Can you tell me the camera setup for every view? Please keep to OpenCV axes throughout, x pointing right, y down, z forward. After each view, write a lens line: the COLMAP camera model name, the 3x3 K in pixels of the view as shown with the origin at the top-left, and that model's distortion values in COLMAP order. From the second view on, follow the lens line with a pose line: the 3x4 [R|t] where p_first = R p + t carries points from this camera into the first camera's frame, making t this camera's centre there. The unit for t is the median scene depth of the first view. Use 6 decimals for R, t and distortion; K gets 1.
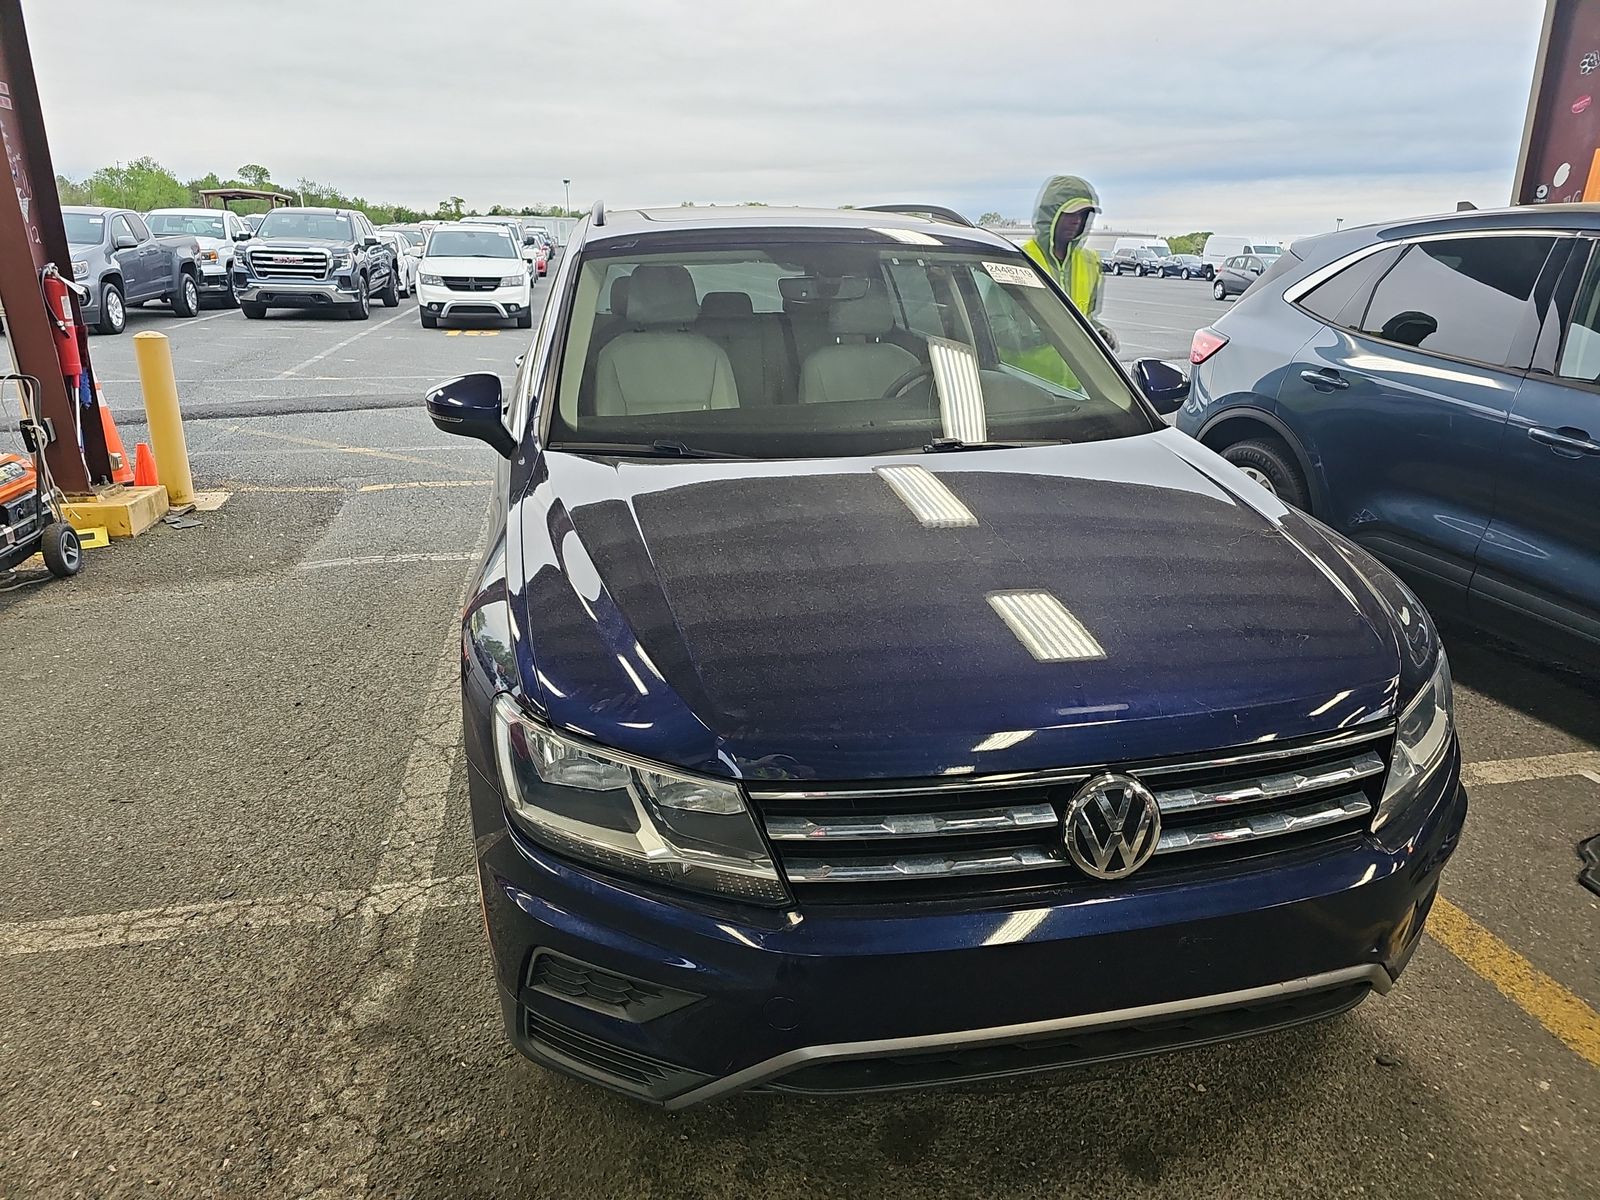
lens RADIAL K [[1036.7, 0, 800.0], [0, 1036.7, 600.0], [0, 0, 1]] dist [0.022131, -0.030217]
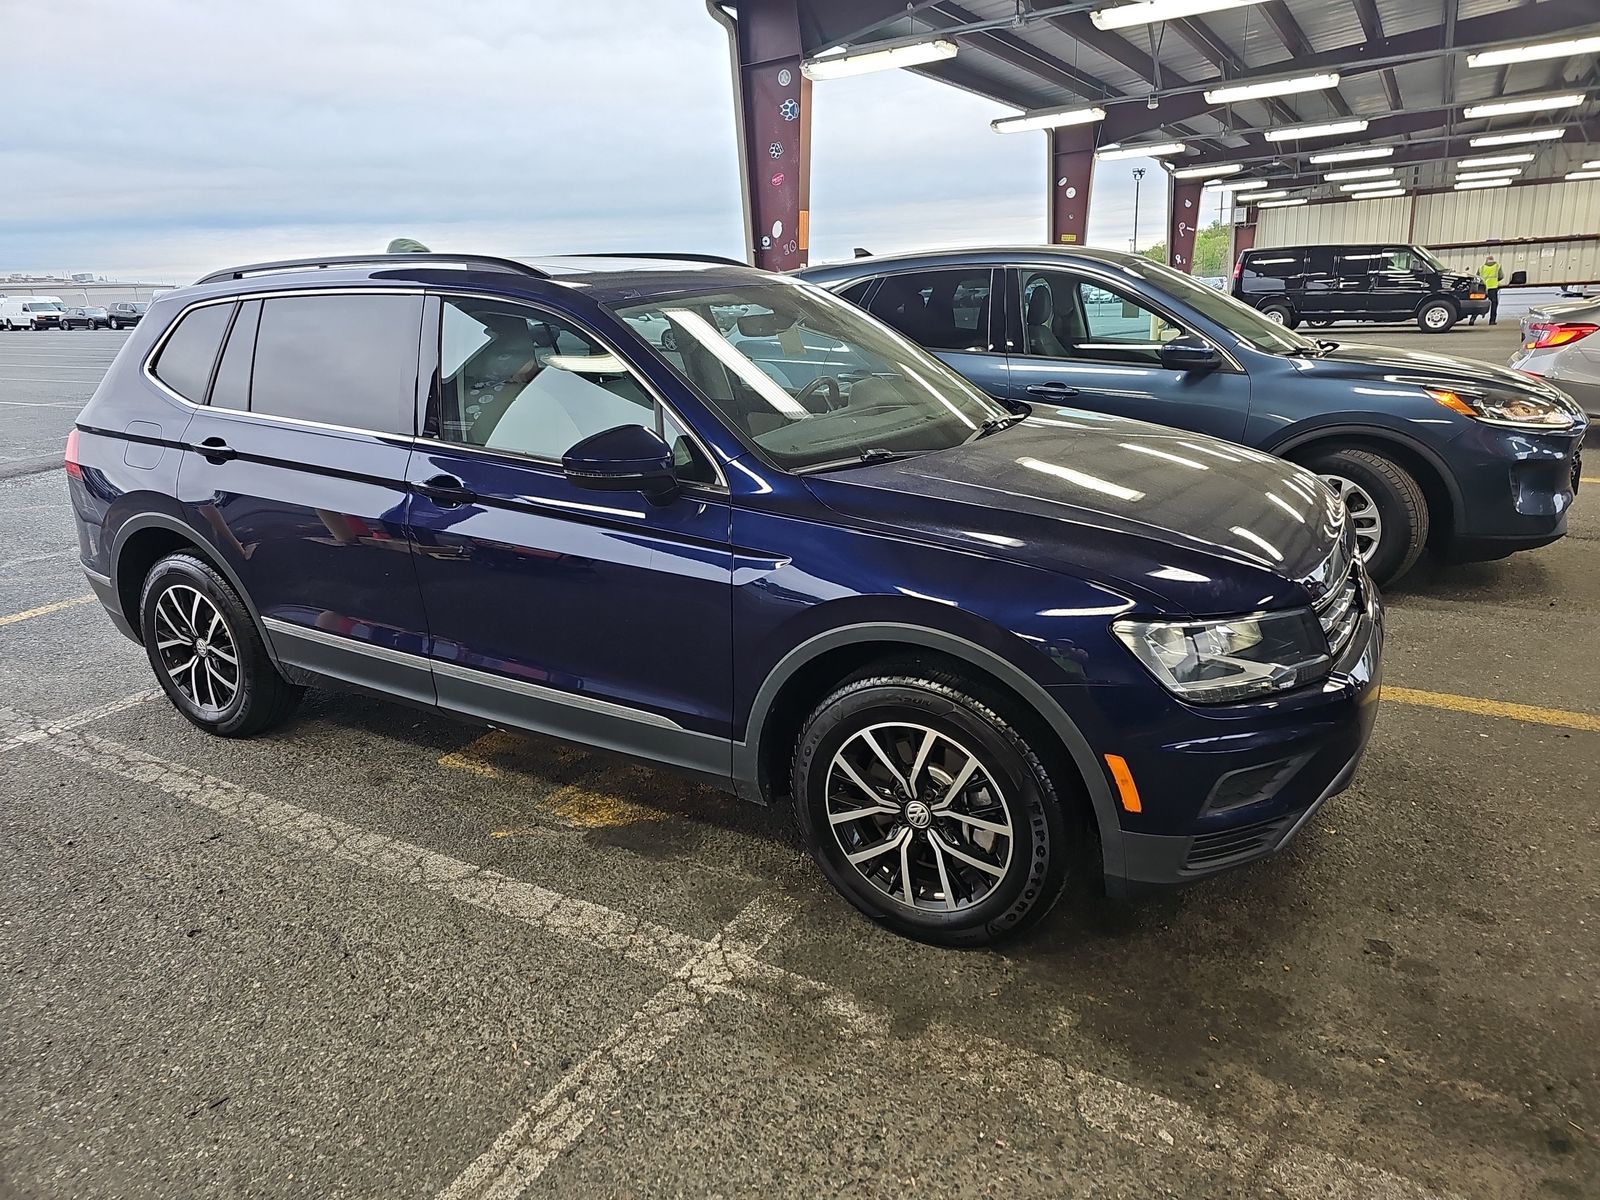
lens RADIAL K [[1040.8, 0, 800.0], [0, 1040.8, 600.0], [0, 0, 1]] dist [0.038806, -0.000109]
pose [[0.675384, -0.238742, 0.697753, -0.954142], [0.269968, 0.960512, 0.067334, -0.083813], [-0.686275, 0.142894, 0.713167, 0.218829]]
